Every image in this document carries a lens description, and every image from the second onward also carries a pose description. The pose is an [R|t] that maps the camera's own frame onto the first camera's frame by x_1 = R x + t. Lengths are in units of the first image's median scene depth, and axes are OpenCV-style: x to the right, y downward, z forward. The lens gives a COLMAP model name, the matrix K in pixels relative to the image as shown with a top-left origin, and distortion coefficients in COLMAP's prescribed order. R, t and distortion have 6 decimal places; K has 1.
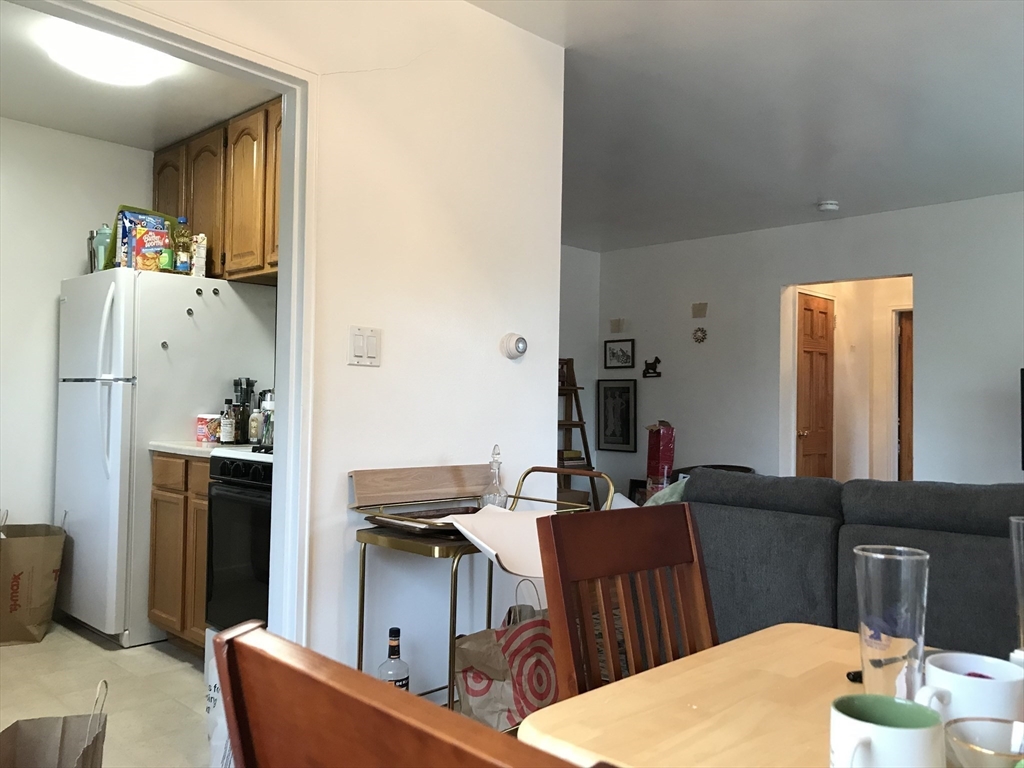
lens RADIAL K [[843.3, 0, 506.7], [0, 843.3, 385.2], [0, 0, 1]] dist [0.035204, -0.037948]
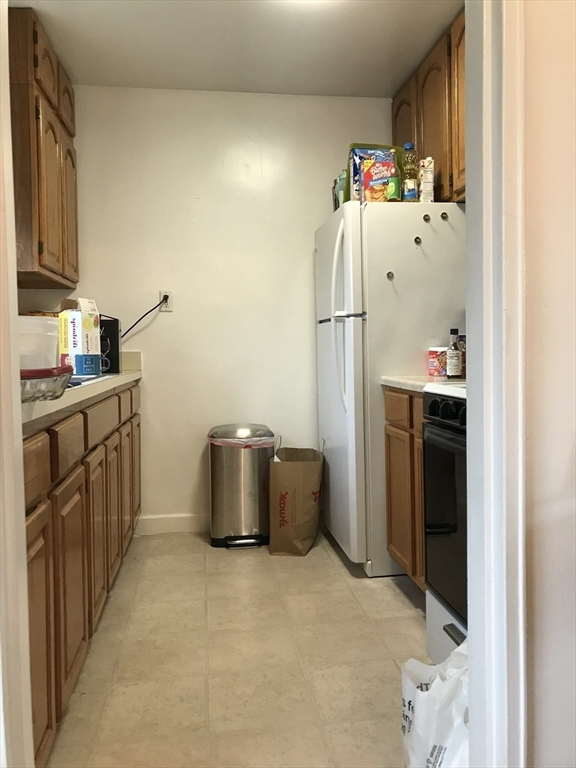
lens RADIAL K [[632.5, 0, 283.5], [0, 632.5, 378.6], [0, 0, 1]] dist [0.035204, -0.037948]
pose [[0.790601, -0.007179, -0.612290, -0.057353], [0.049295, 0.997432, 0.051957, 0.024534], [0.610344, -0.071261, 0.788925, 0.336777]]
